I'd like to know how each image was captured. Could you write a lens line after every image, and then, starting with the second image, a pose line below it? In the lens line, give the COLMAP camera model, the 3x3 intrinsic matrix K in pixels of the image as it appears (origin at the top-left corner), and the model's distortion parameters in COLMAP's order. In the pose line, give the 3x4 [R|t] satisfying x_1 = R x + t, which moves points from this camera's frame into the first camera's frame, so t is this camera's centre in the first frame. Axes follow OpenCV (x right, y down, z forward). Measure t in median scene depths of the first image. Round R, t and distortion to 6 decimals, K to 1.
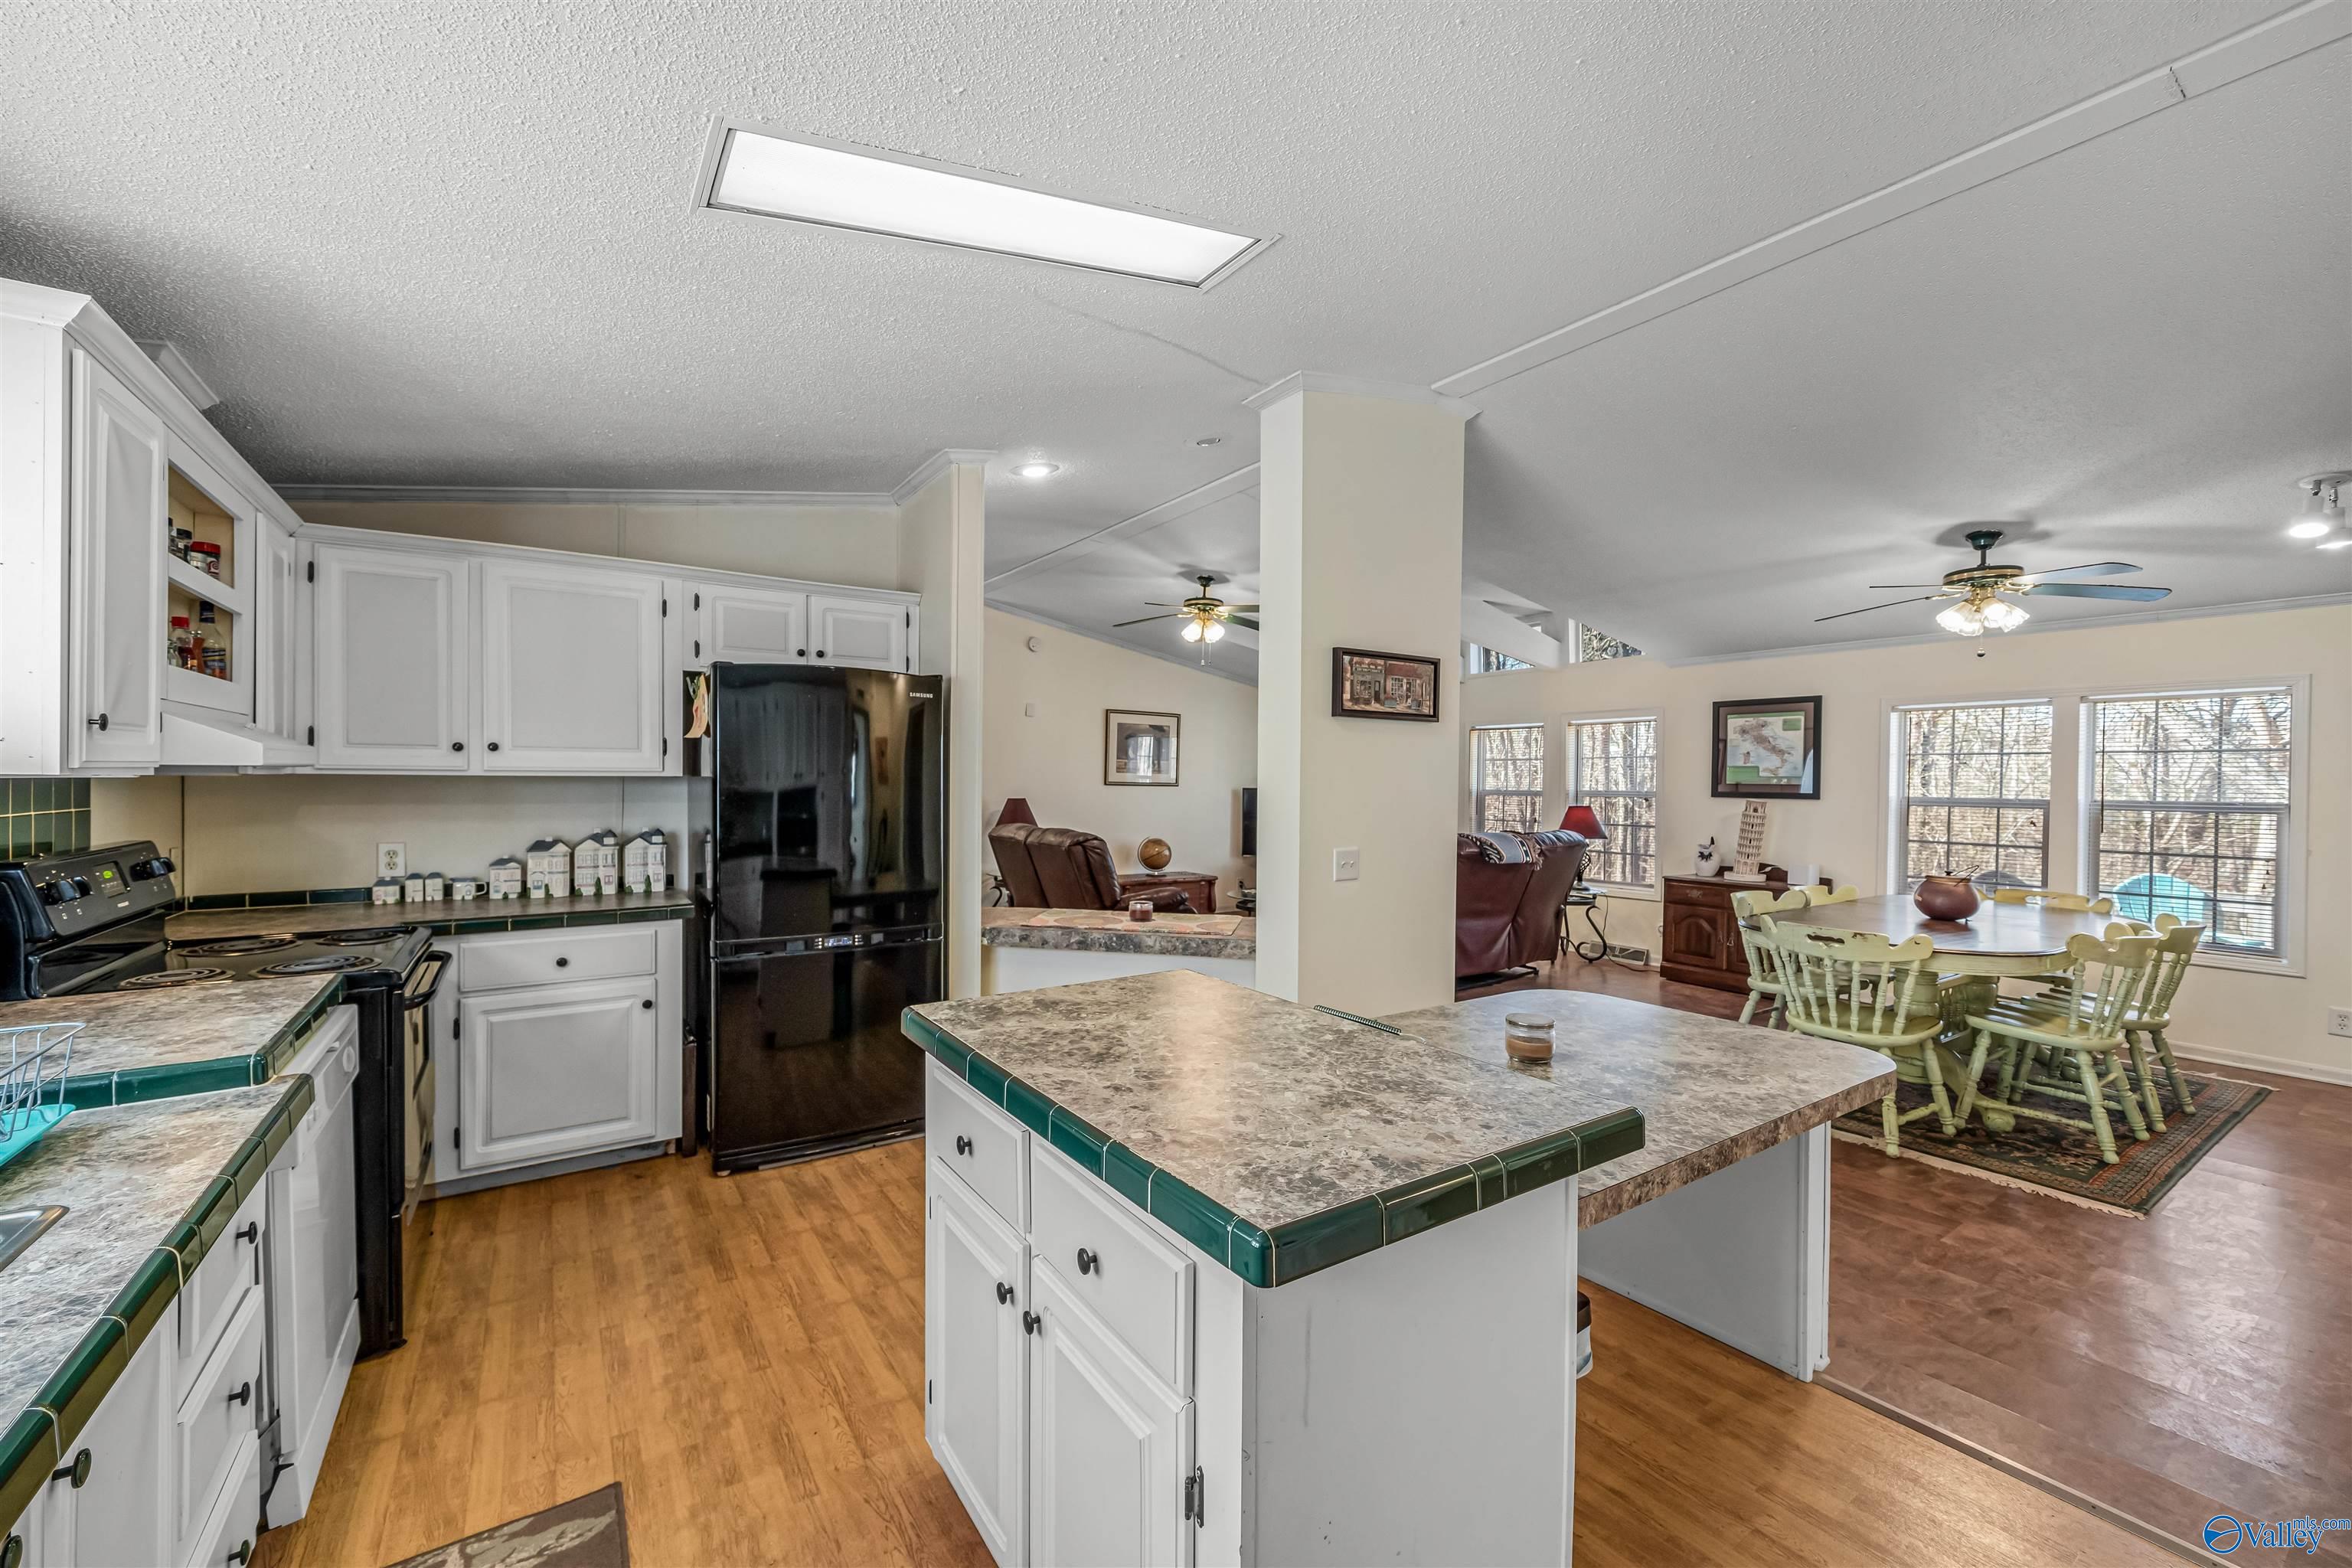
lens RADIAL K [[937.0, 0, 1176.0], [0, 937.0, 784.0], [0, 0, 1]] dist [0.008367, 0.000142]
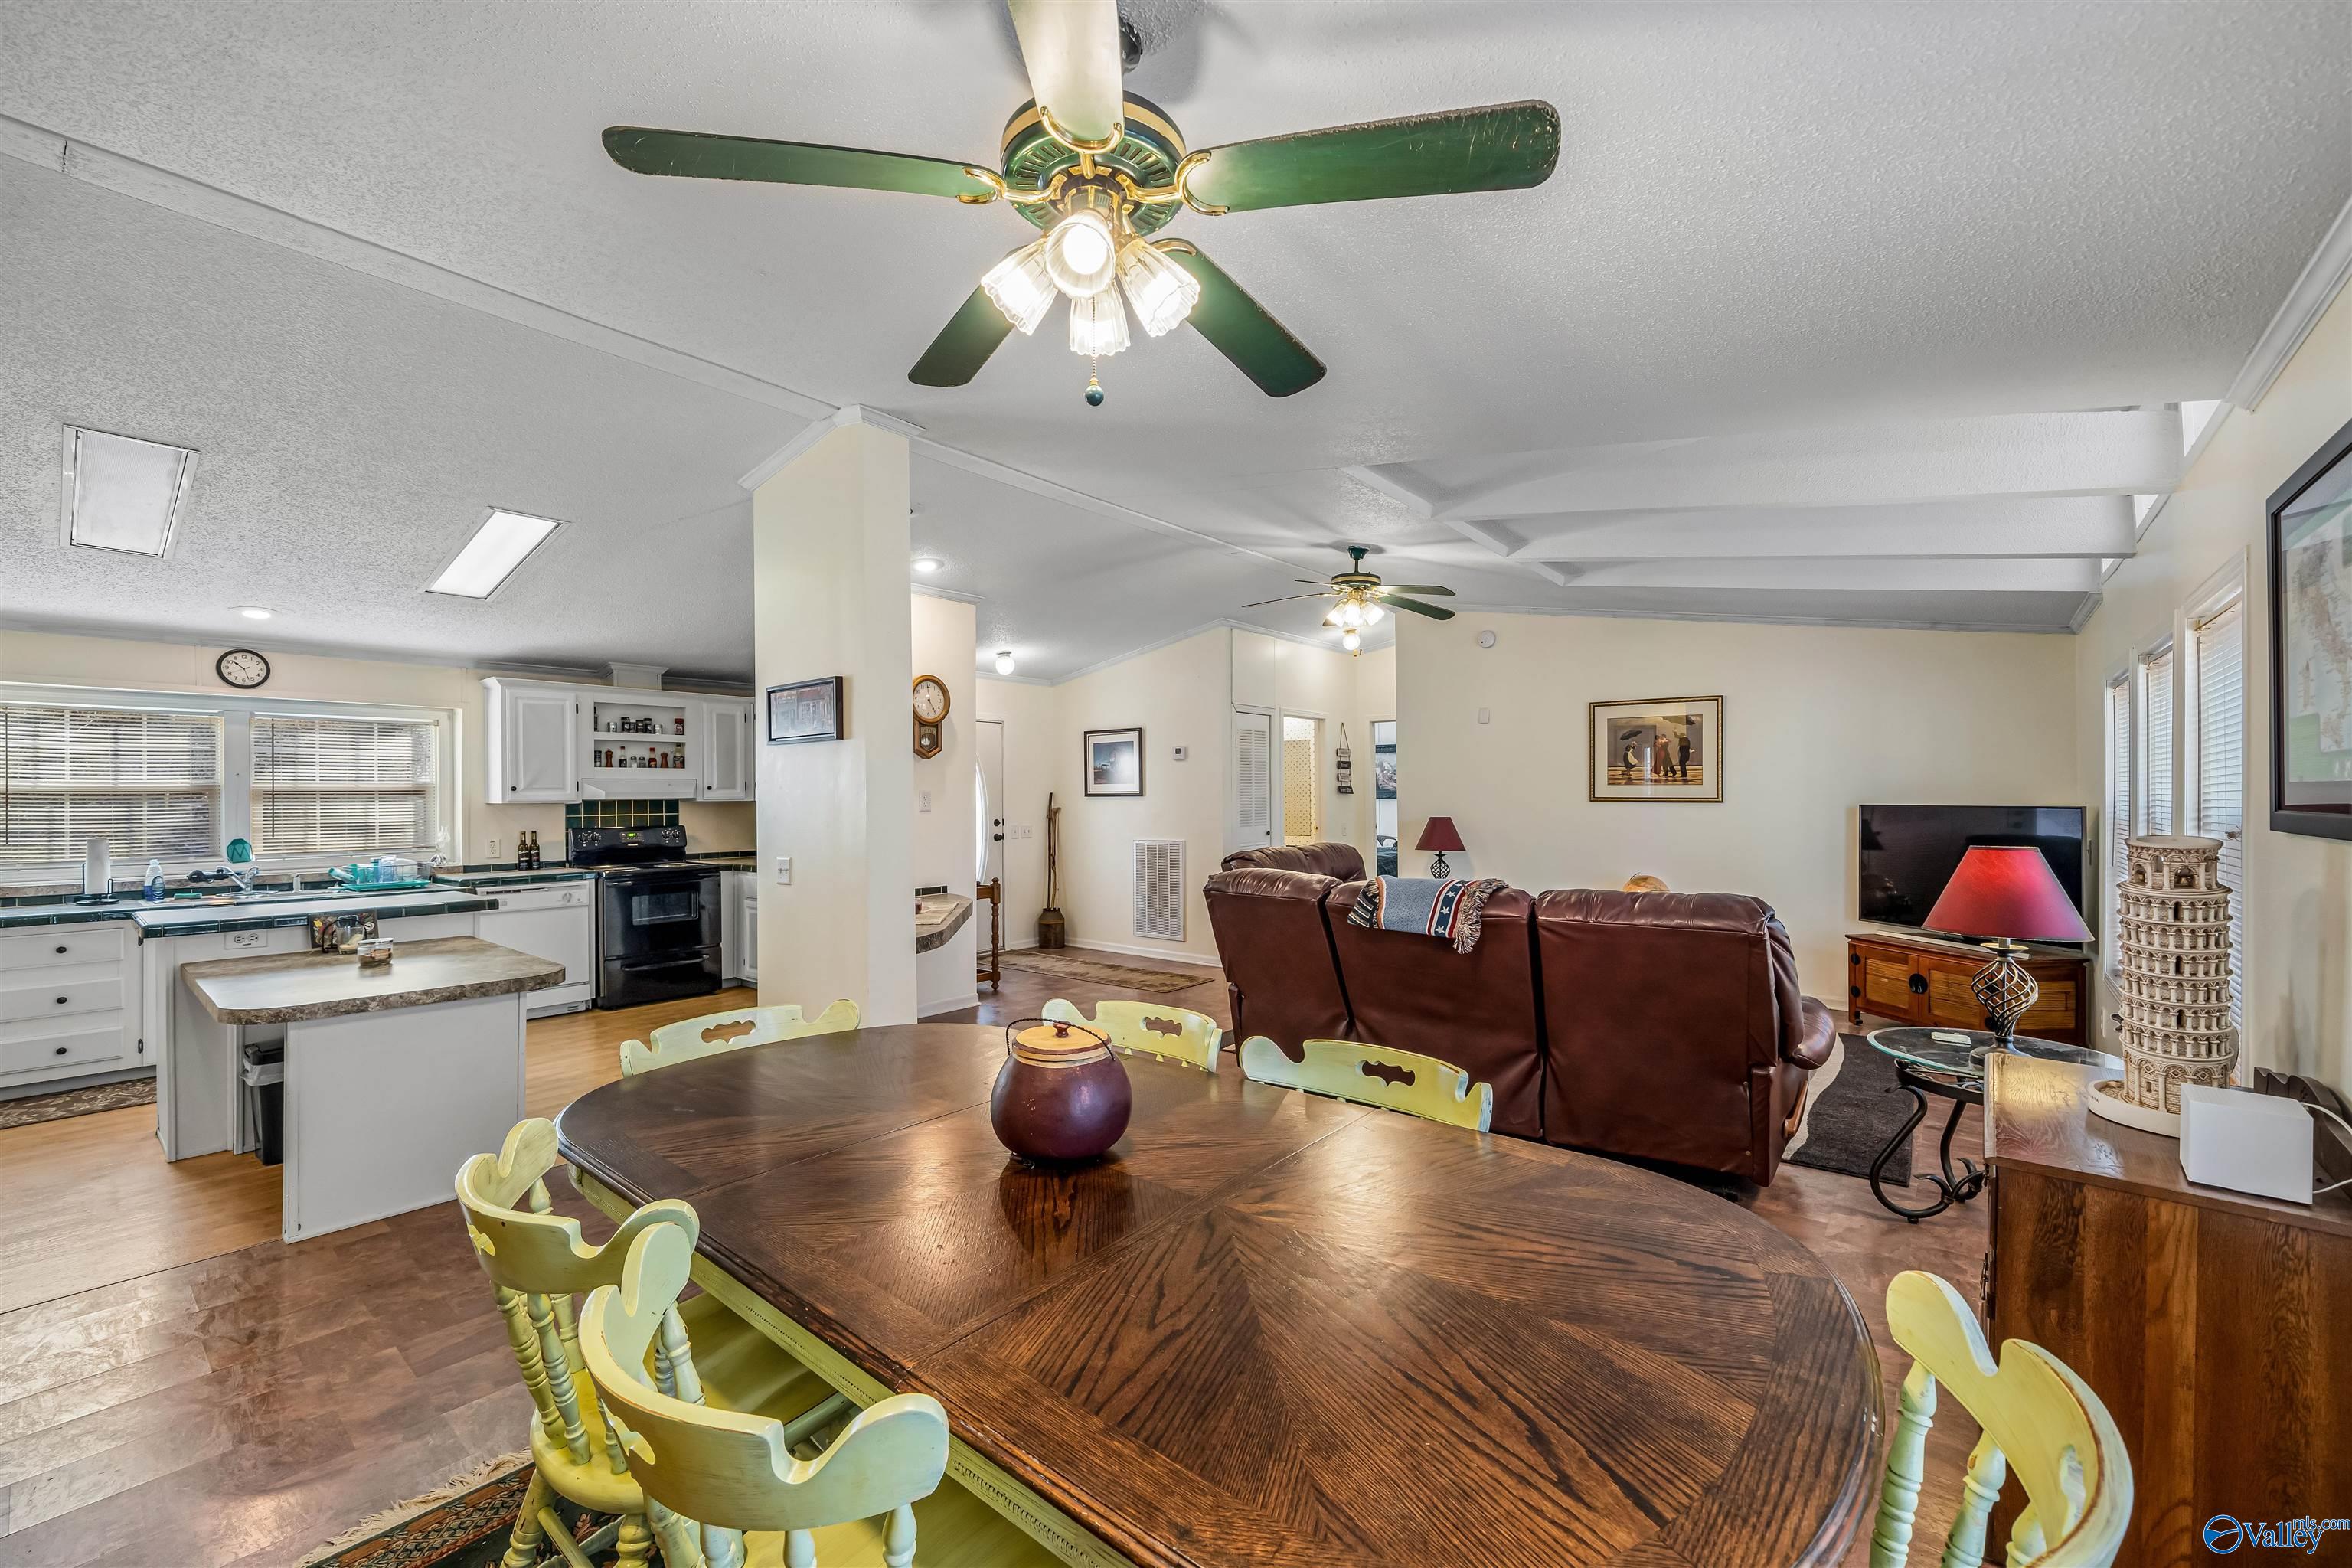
lens RADIAL K [[944.3, 0, 1163.5], [0, 944.3, 793.8], [0, 0, 1]] dist [0.000464, -0.000221]
pose [[0.275203, -0.015182, -0.961266, 2.235122], [0.005552, 0.999884, -0.014203, 0.014665], [0.961370, -0.001428, 0.275255, 1.762910]]
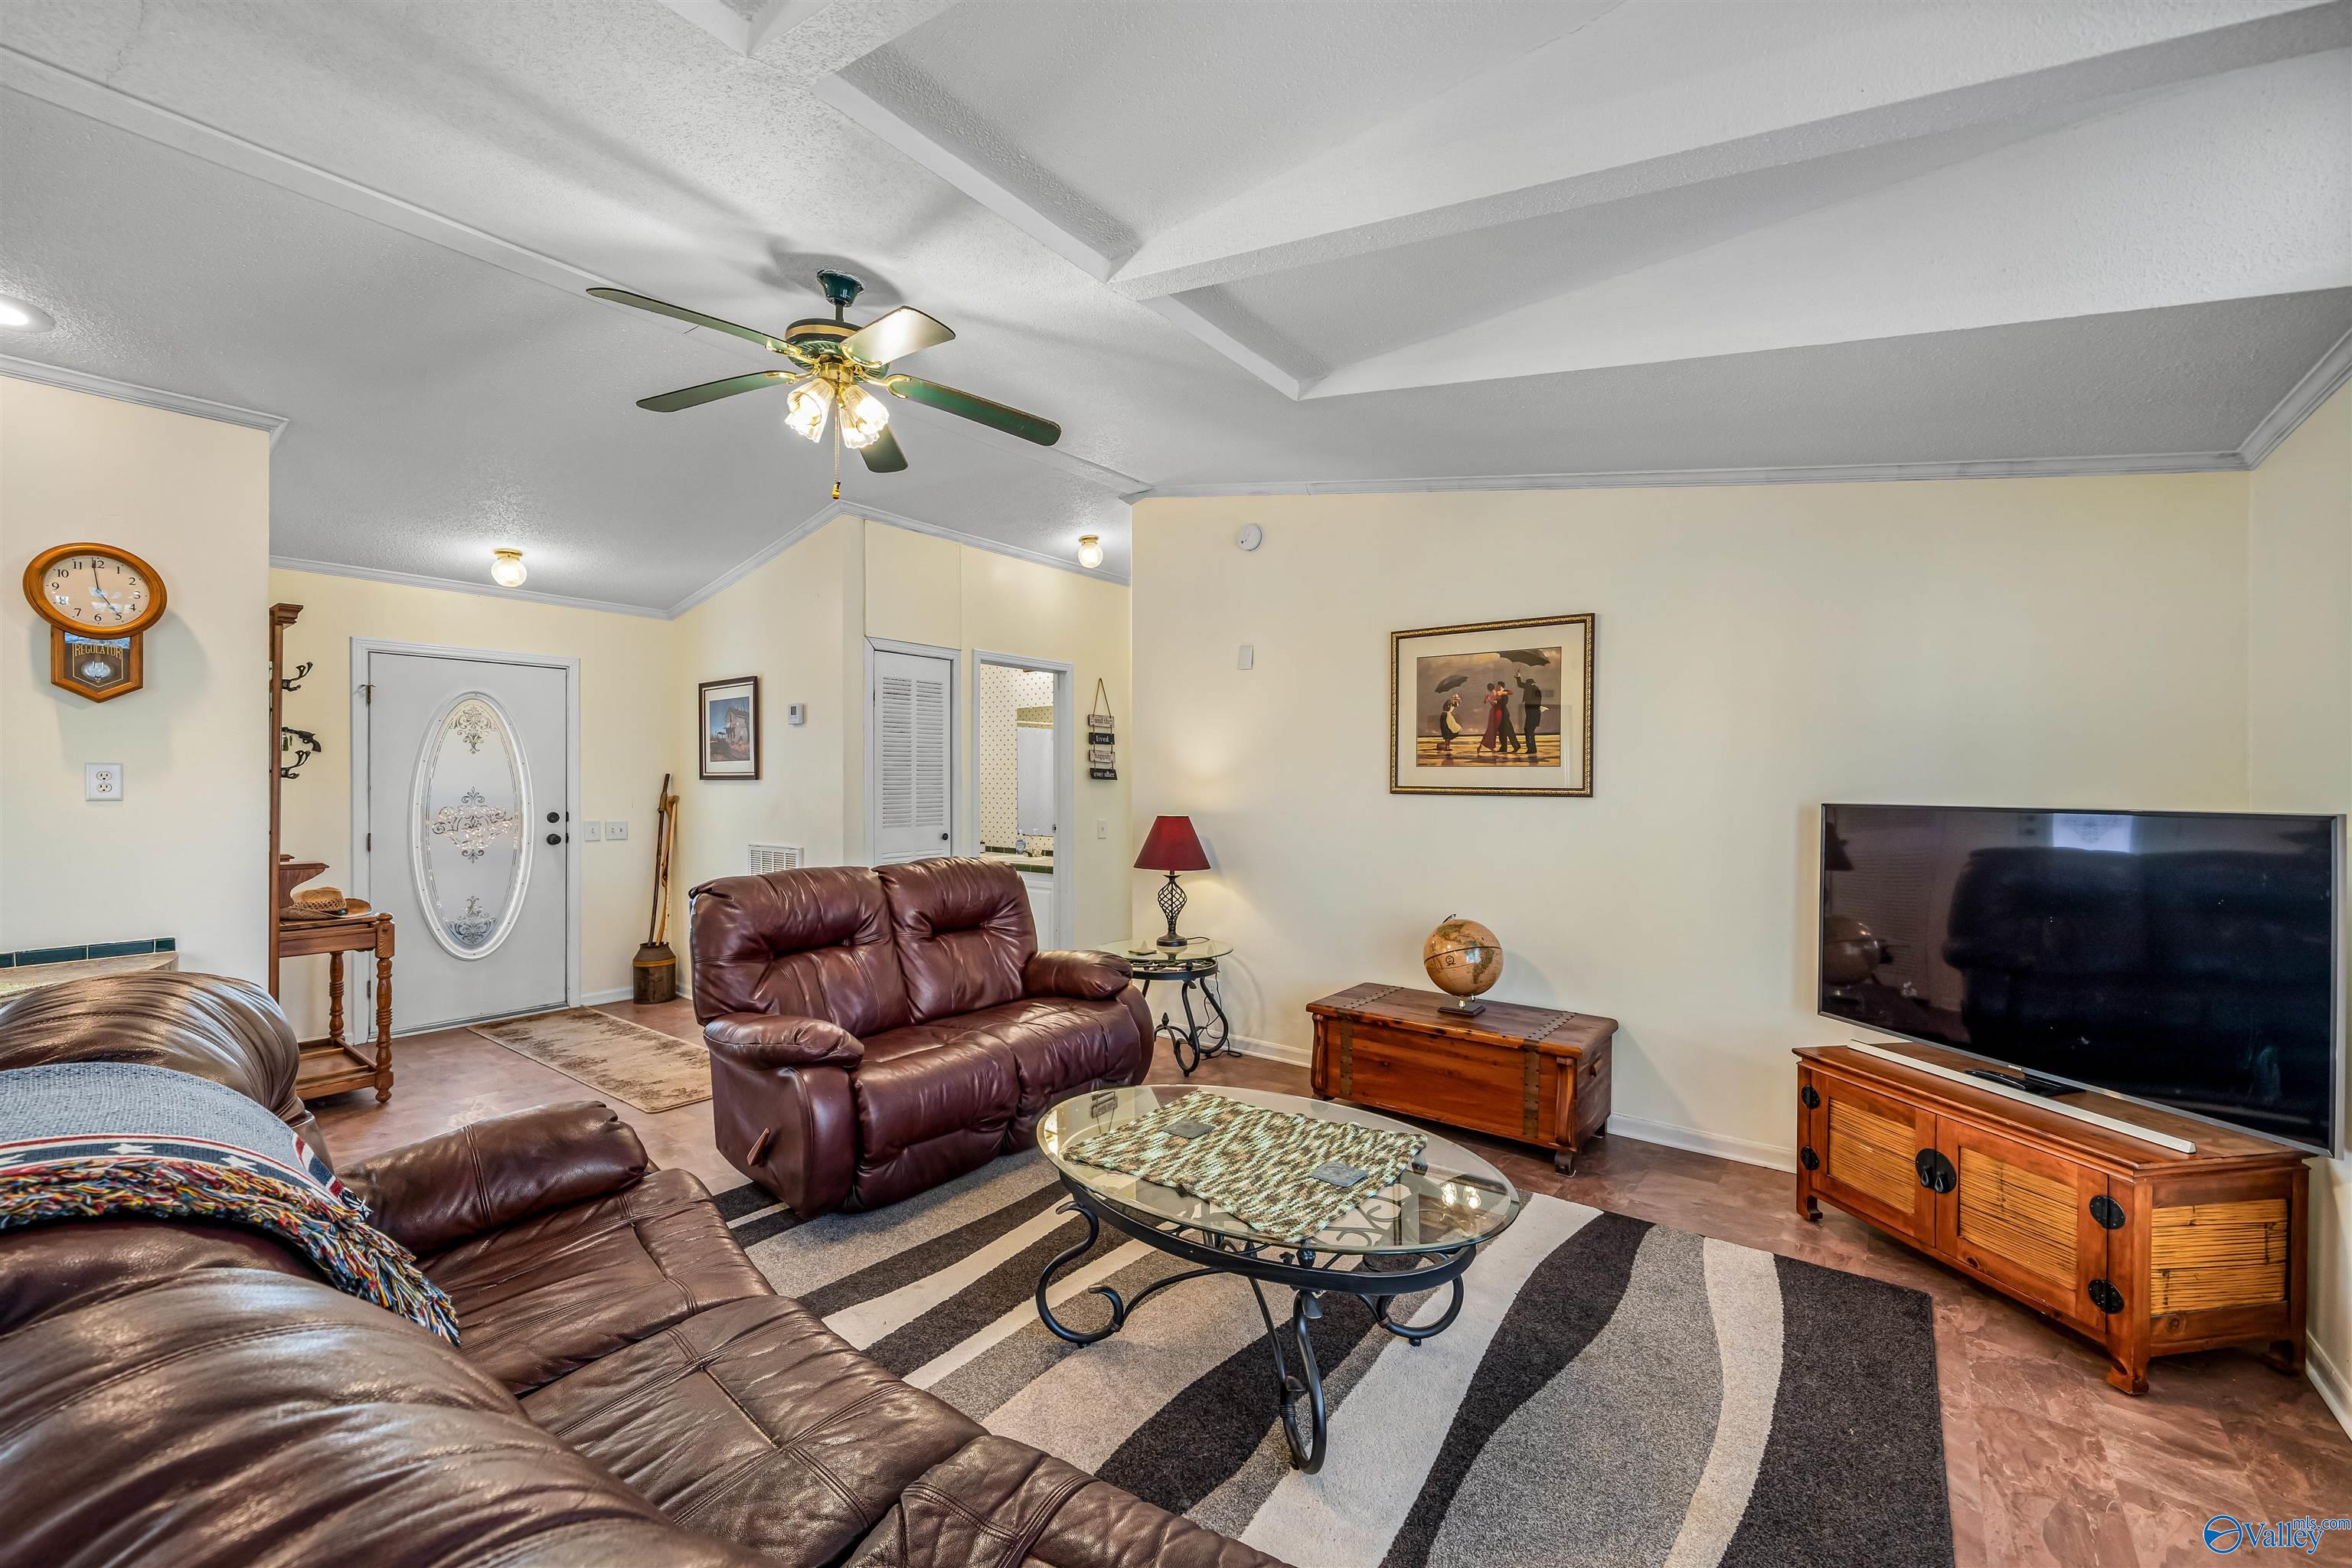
lens RADIAL K [[940.3, 0, 1160.6], [0, 940.3, 788.8], [0, 0, 1]] dist [-0.000482, 0.000007]
pose [[0.298427, -0.006495, -0.954410, 1.334967], [-0.003221, 0.999964, -0.007812, 0.010793], [0.954427, 0.005405, 0.298395, 2.923681]]
